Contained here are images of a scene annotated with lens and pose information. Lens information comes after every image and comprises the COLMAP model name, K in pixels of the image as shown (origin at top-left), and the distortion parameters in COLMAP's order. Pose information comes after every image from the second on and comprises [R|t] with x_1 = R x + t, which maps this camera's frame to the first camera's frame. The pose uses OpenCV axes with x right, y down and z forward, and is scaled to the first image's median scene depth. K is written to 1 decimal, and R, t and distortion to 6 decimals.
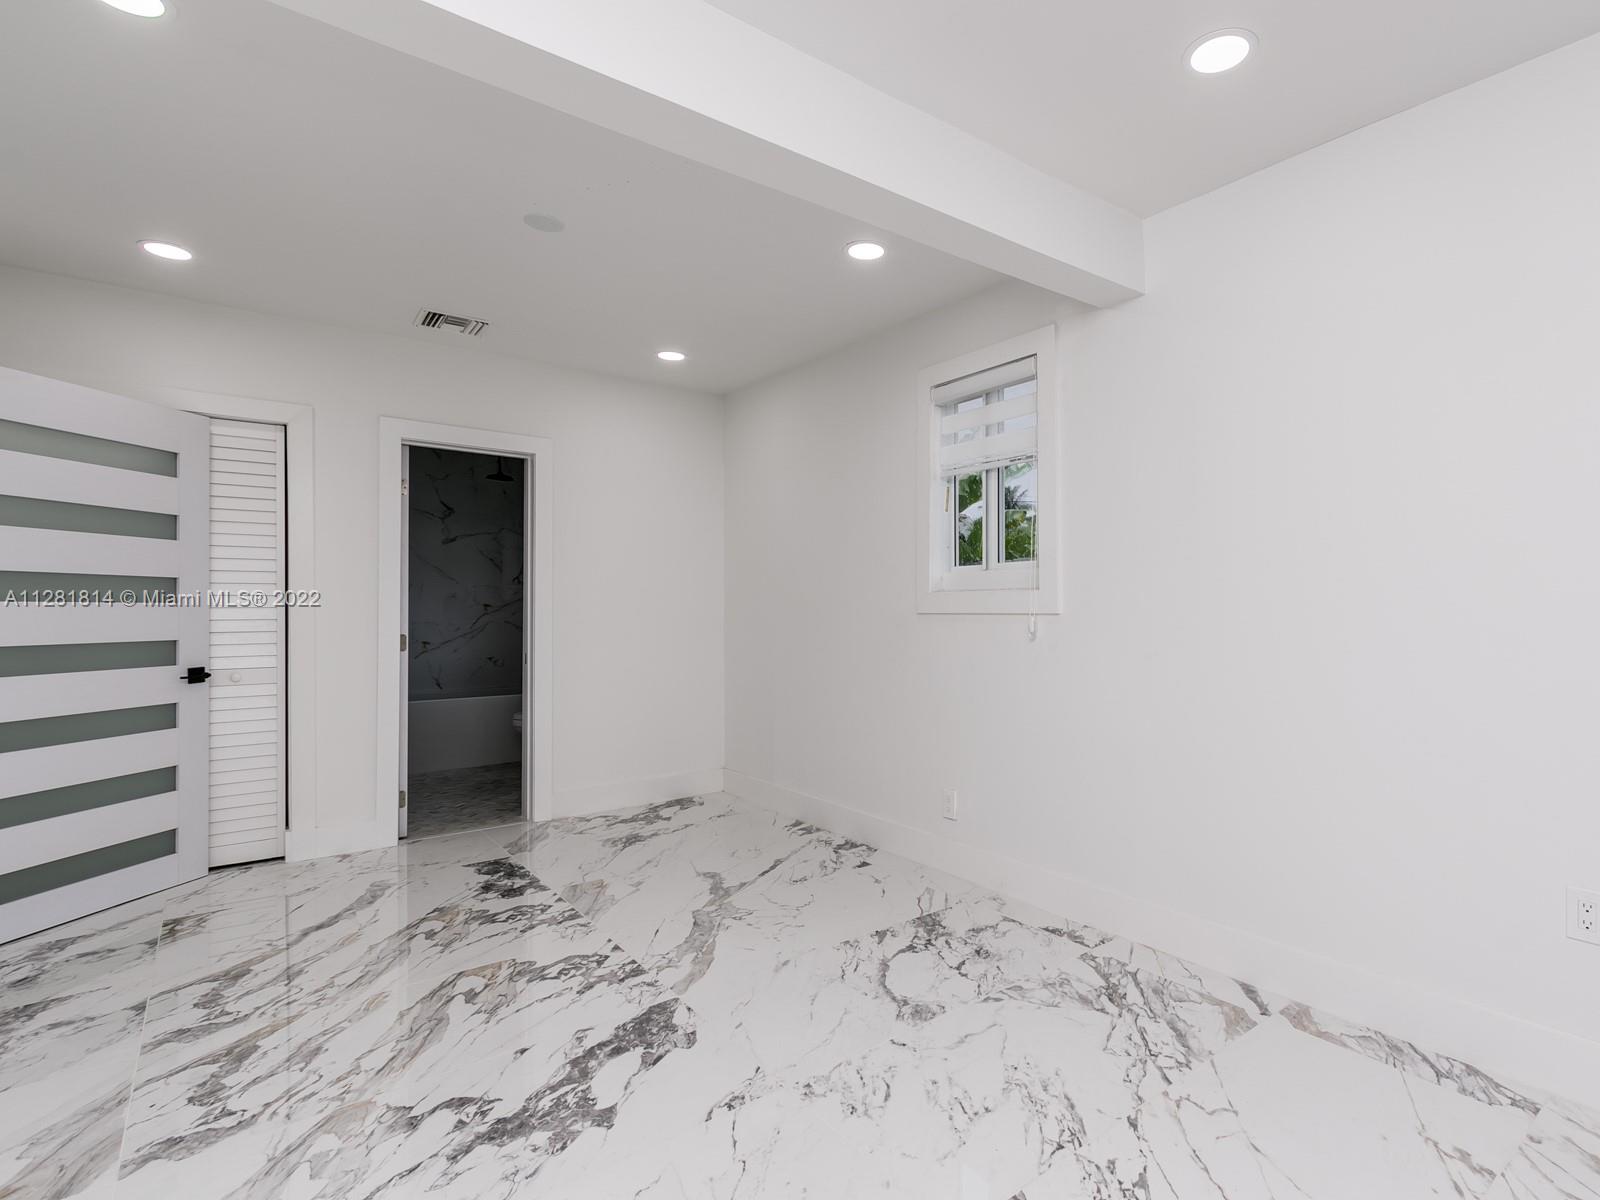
lens RADIAL K [[788.5, 0, 800.0], [0, 788.5, 600.0], [0, 0, 1]] dist [-0.004763, 0.000256]
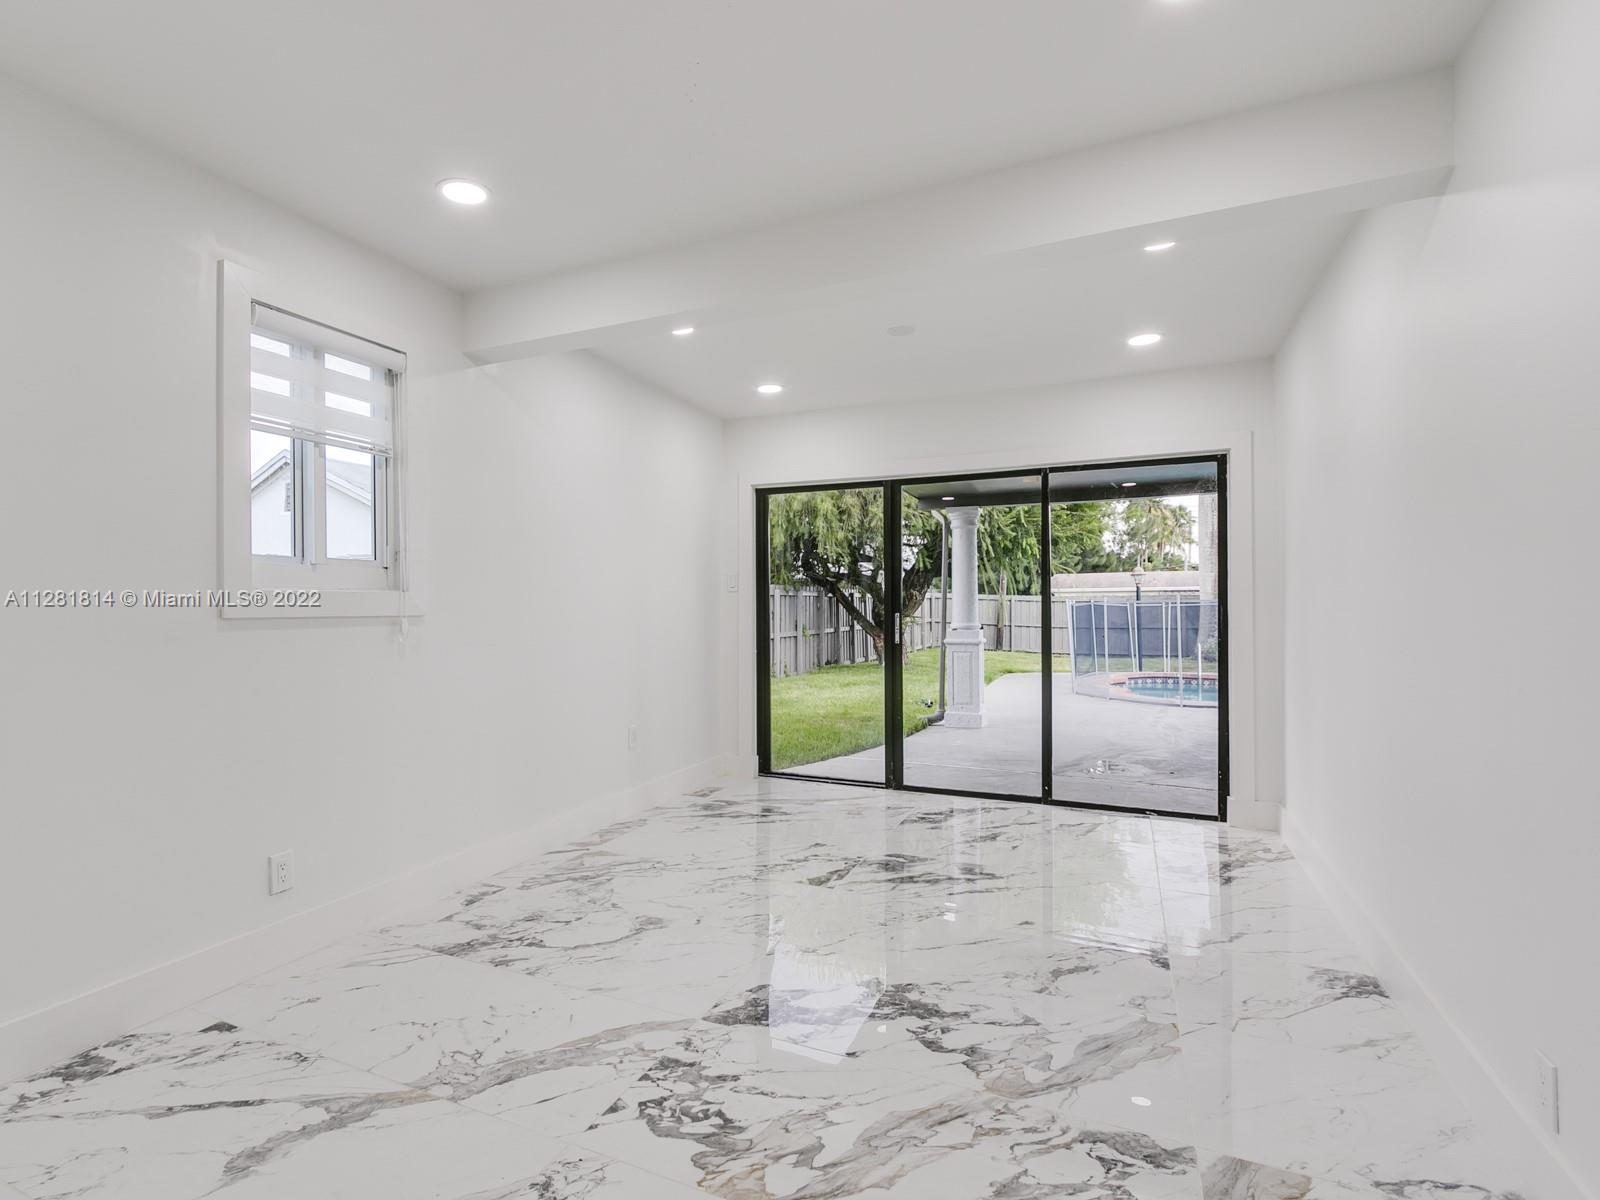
lens RADIAL K [[792.1, 0, 761.6], [0, 792.1, 600.6], [0, 0, 1]] dist [-0.000574, -0.001694]
pose [[-0.486342, 0.008955, 0.873723, -1.109243], [-0.002366, 0.999930, -0.011566, -0.005974], [-0.873766, -0.007692, -0.486286, 1.484458]]
